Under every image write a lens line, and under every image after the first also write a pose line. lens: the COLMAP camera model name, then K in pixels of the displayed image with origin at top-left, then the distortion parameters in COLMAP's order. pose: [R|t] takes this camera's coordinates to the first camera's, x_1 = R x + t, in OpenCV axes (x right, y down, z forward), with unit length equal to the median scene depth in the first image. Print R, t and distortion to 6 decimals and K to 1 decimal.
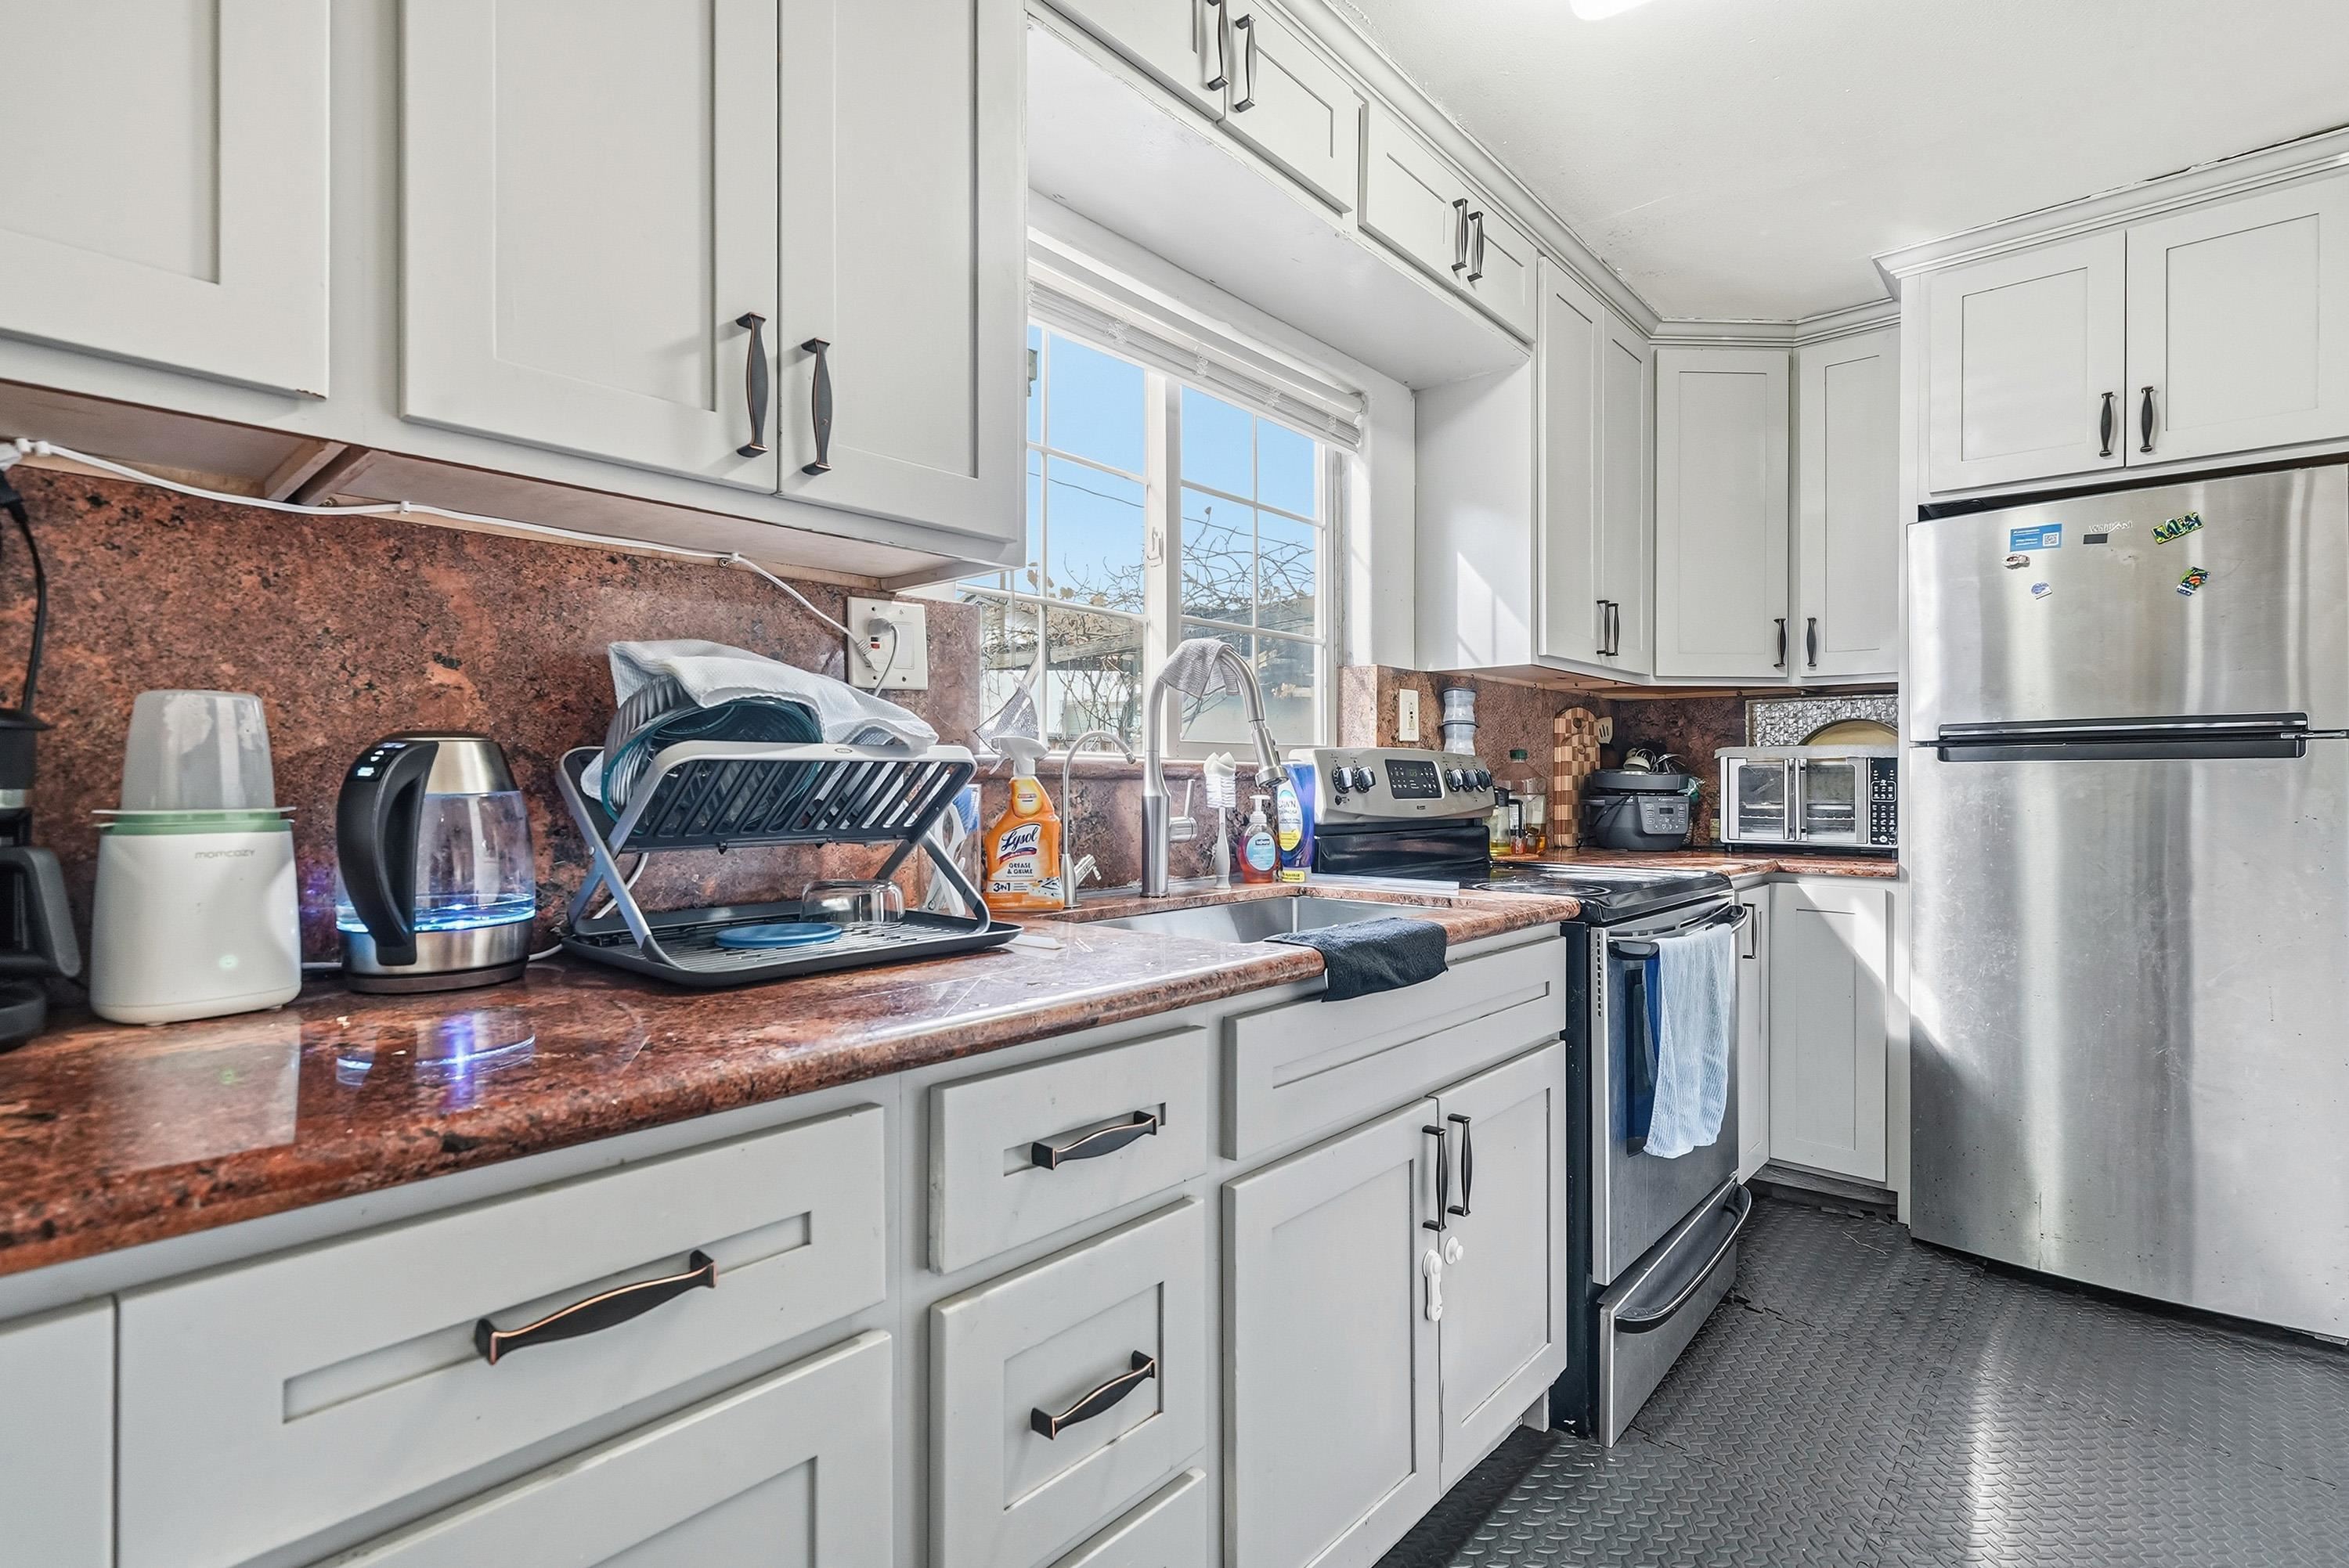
lens RADIAL K [[1075.7, 0, 1173.0], [0, 1075.7, 790.5], [0, 0, 1]] dist [-0.002692, 0.000474]
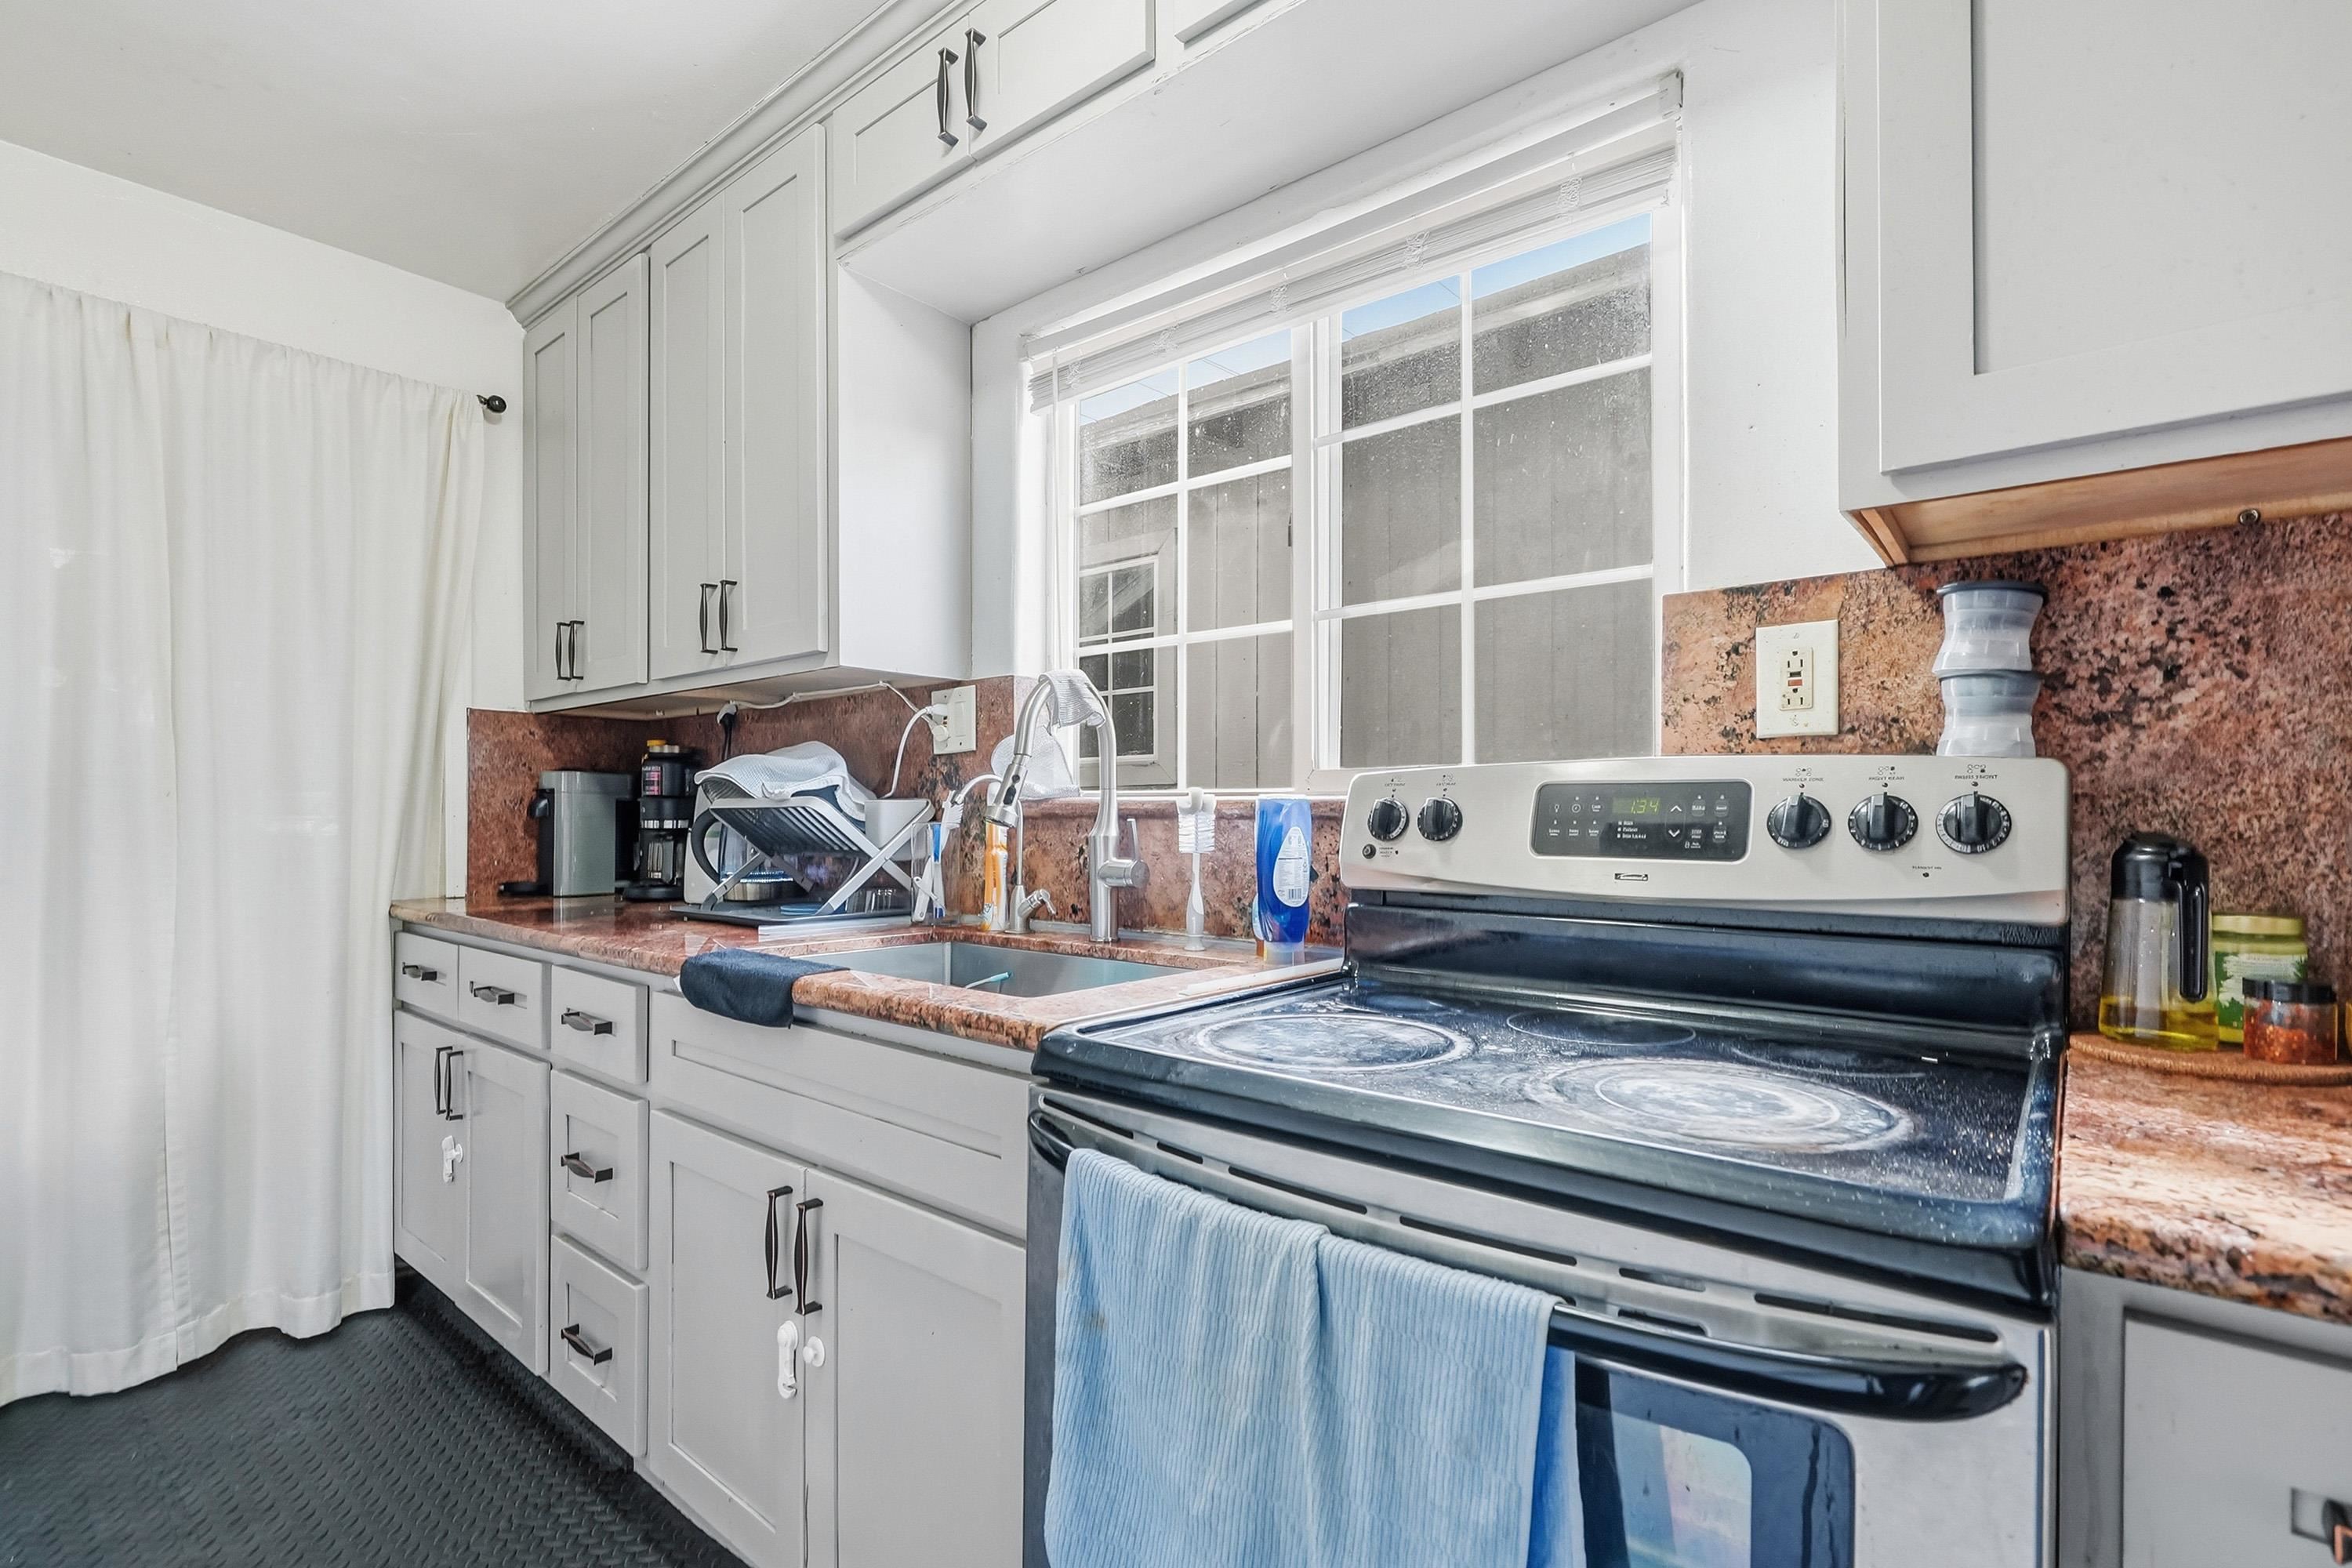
lens RADIAL K [[1089.0, 0, 1180.3], [0, 1089.0, 808.1], [0, 0, 1]] dist [0.000632, 0.000182]
pose [[0.052727, 0.002250, -0.998606, 0.799664], [-0.000366, 0.999997, 0.002234, -0.017117], [0.998609, 0.000248, 0.052728, 0.850140]]
